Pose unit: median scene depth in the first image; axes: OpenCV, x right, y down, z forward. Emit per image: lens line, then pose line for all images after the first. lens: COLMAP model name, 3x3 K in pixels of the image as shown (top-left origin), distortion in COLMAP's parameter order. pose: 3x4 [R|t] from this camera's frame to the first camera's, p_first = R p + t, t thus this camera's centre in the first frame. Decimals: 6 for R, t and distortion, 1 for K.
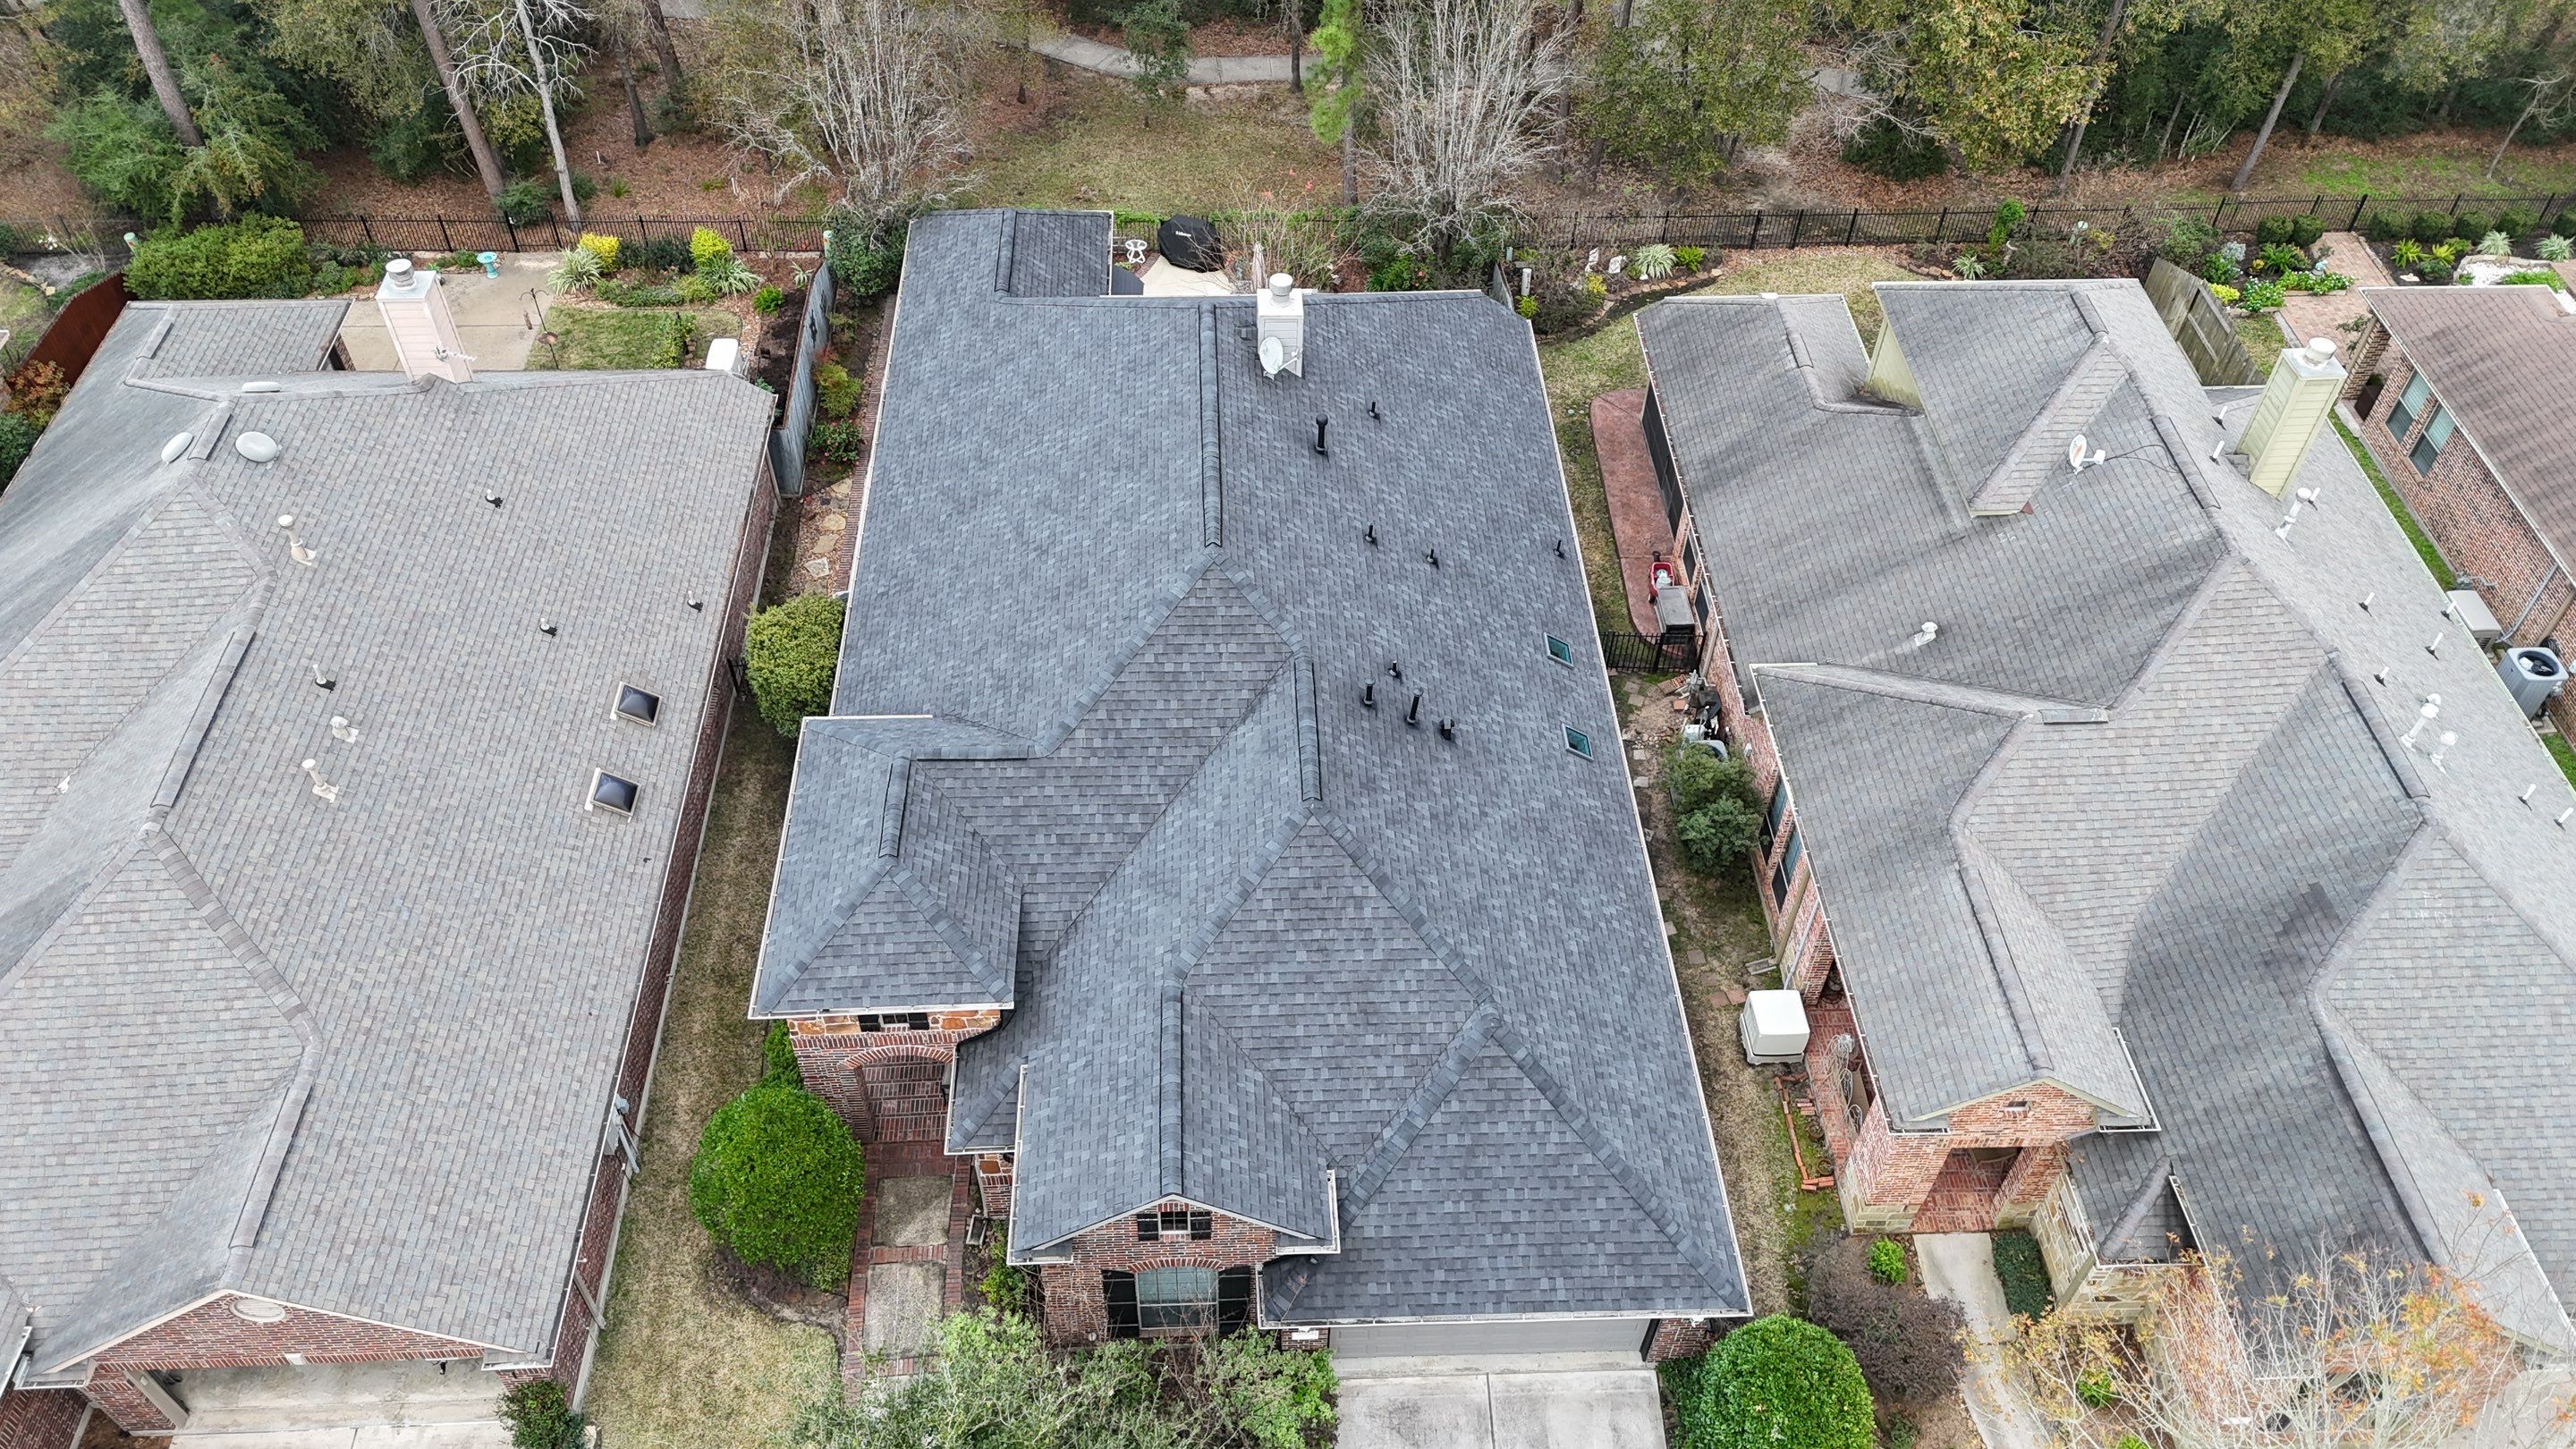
lens RADIAL K [[1887.3, 0, 1288.6], [0, 1887.3, 717.4], [0, 0, 1]] dist [0.072140, -0.065929]
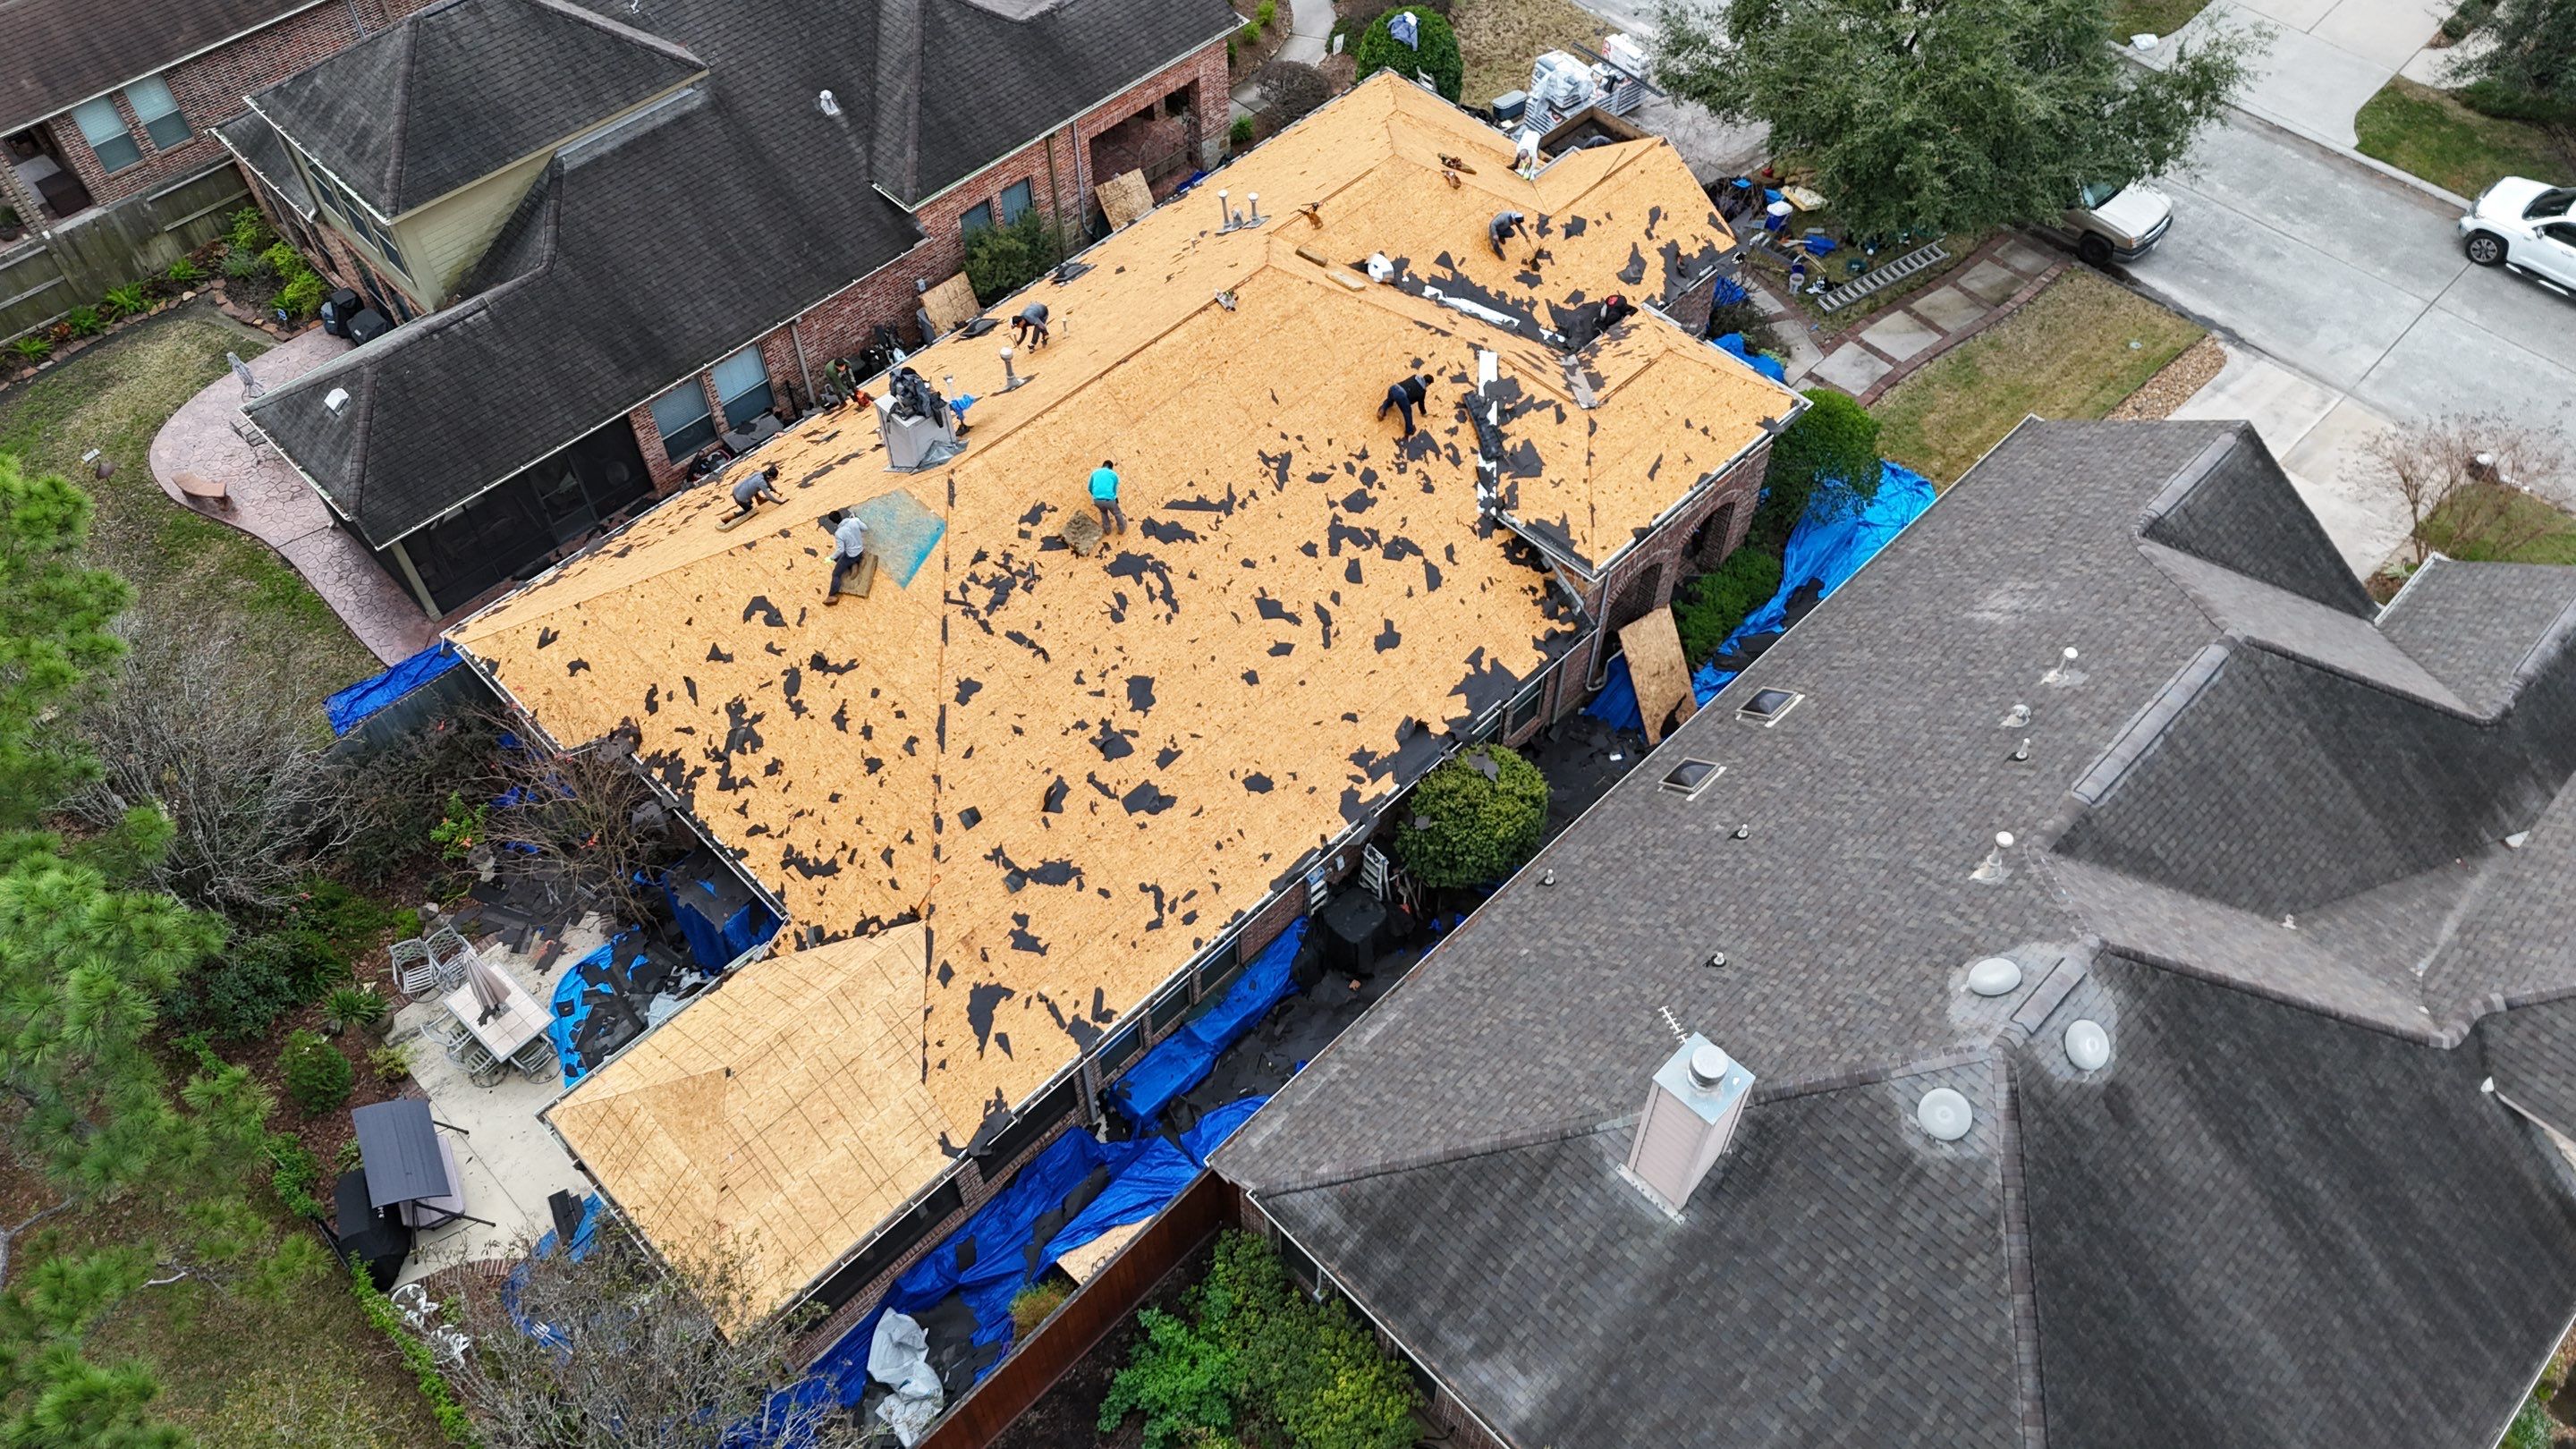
lens RADIAL K [[1887.3, 0, 1282.6], [0, 1887.3, 718.5], [0, 0, 1]] dist [0.072140, -0.065929]
pose [[-0.672474, -0.593473, 0.442231, -0.627525], [0.536542, 0.020666, 0.843620, -0.920849], [-0.509805, 0.804588, 0.304526, 0.847673]]
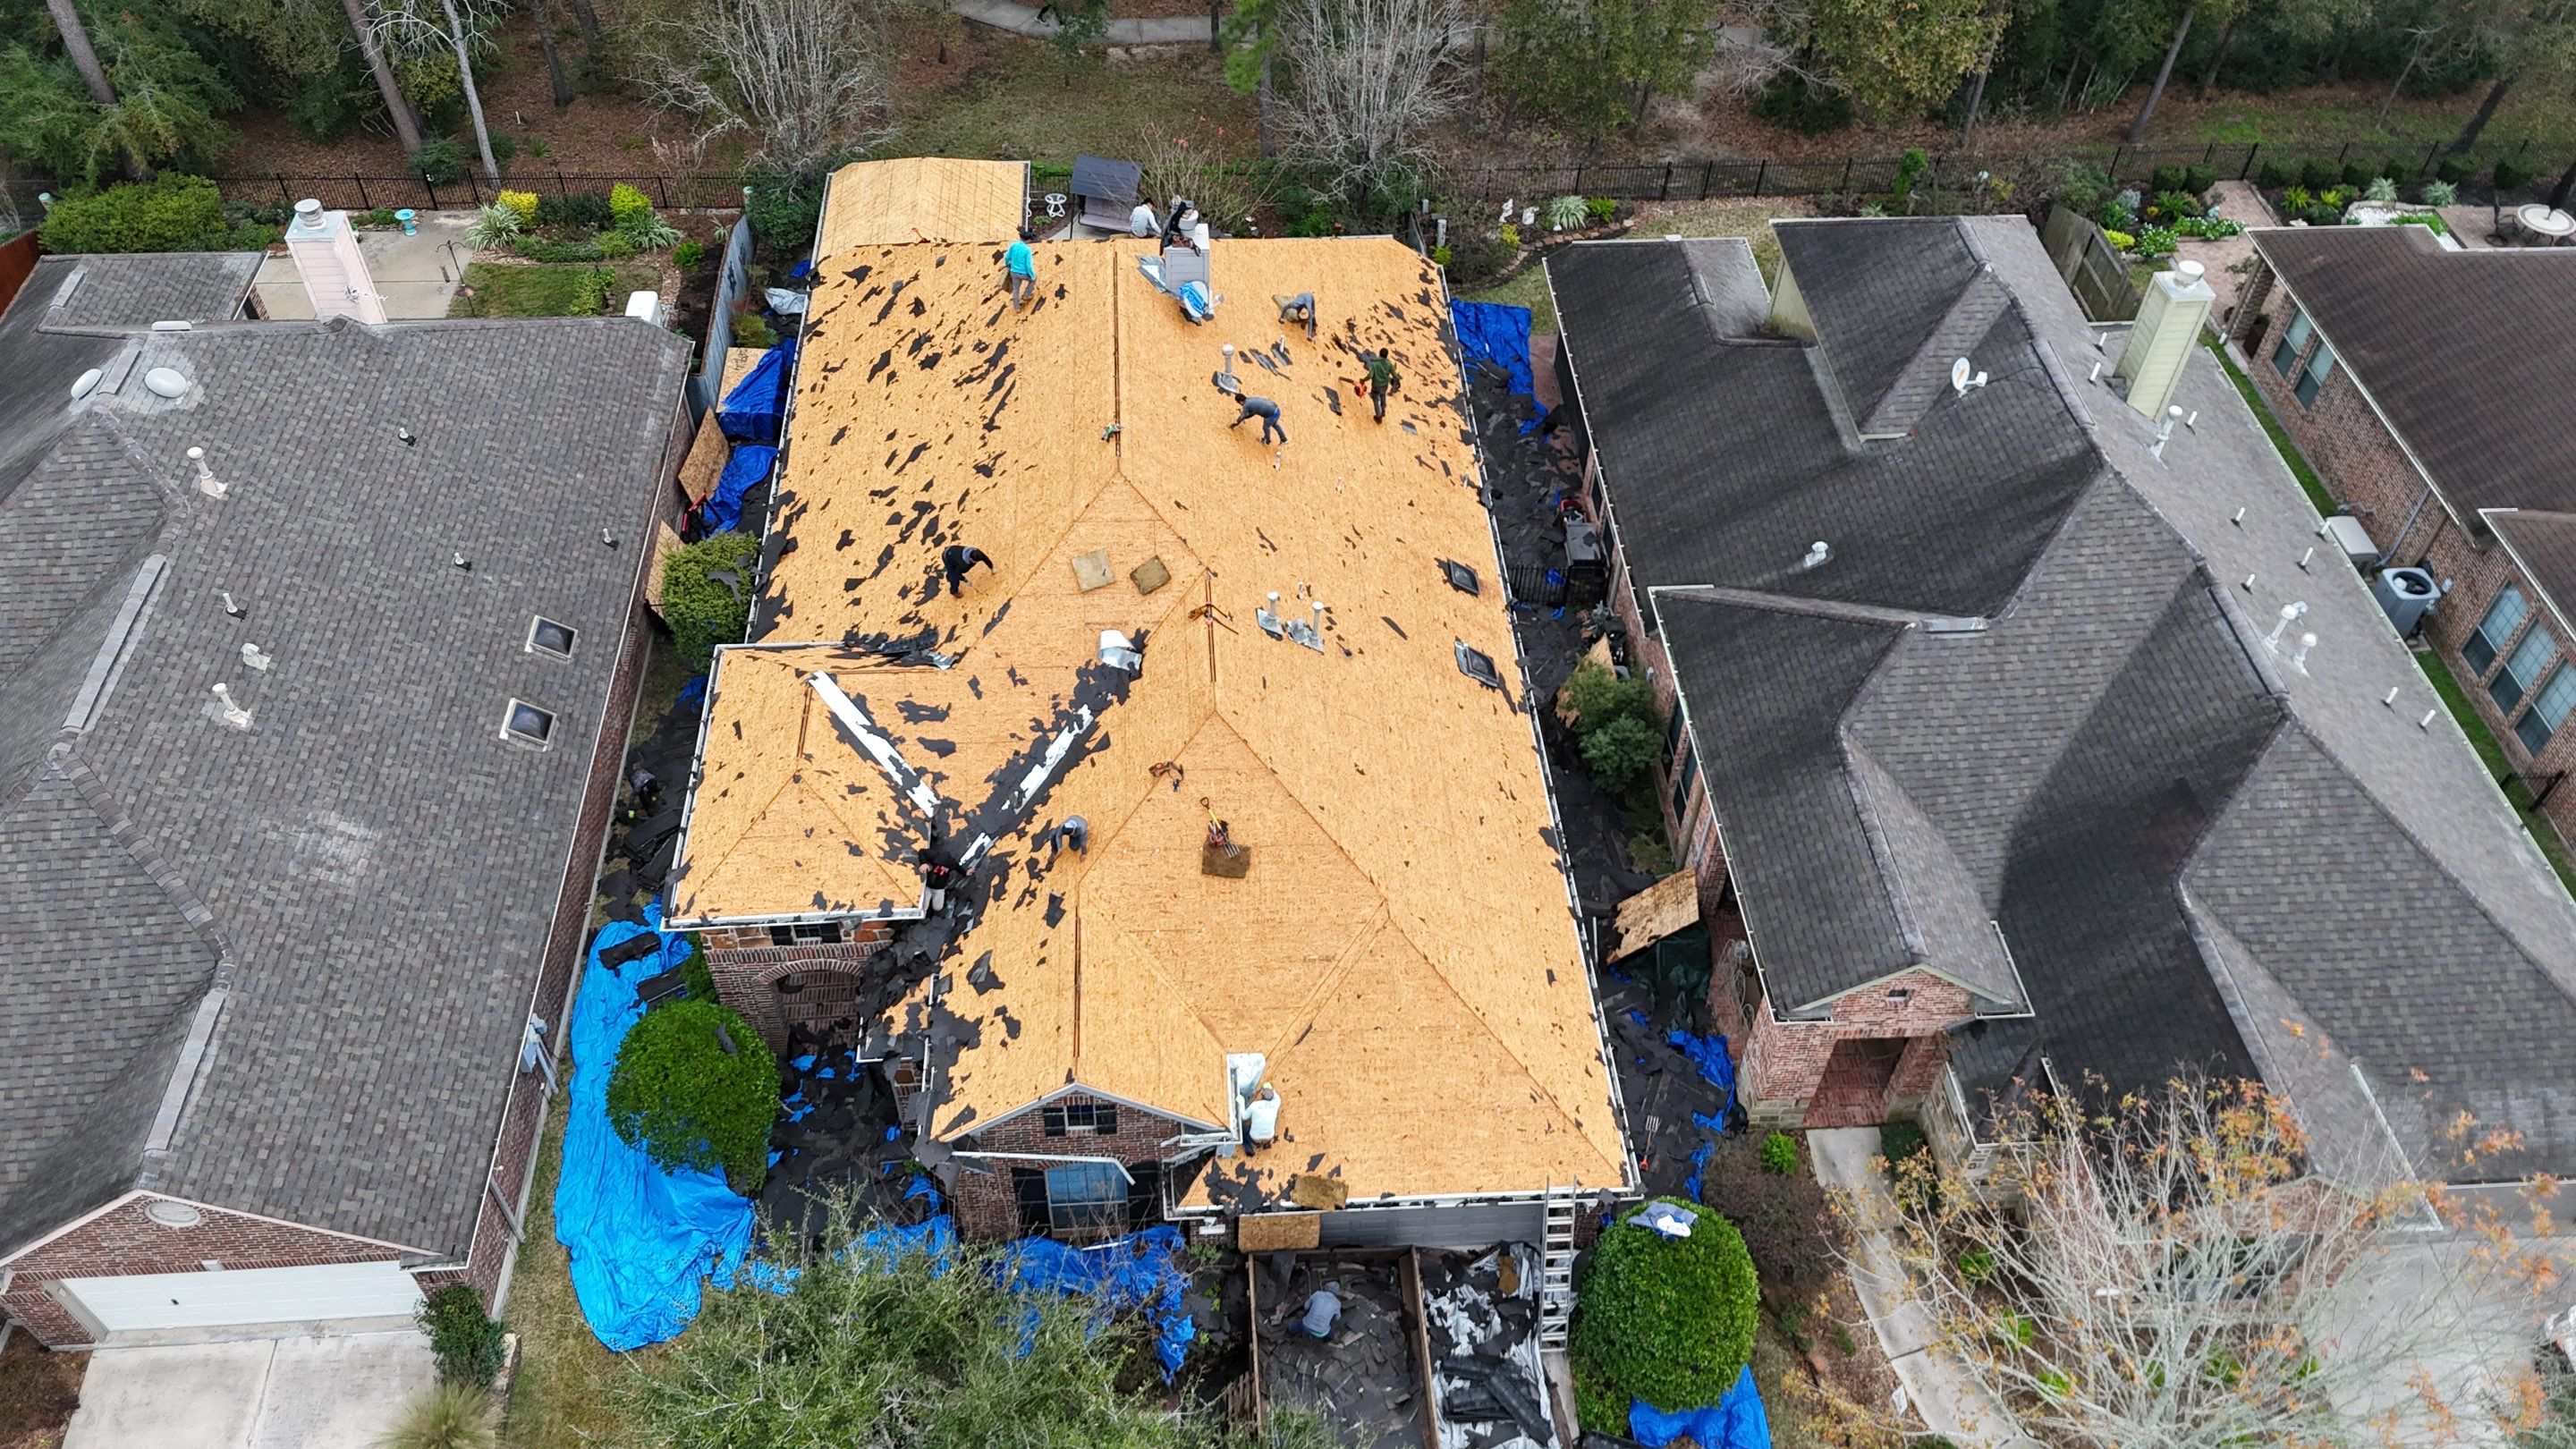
lens RADIAL K [[1887.3, 0, 1287.3], [0, 1887.3, 717.7], [0, 0, 1]] dist [0.072140, -0.065929]
pose [[0.999673, -0.012848, 0.022105, 0.026159], [0.012801, 0.999916, 0.002246, 0.040778], [-0.022132, -0.001962, 0.999753, -0.021824]]
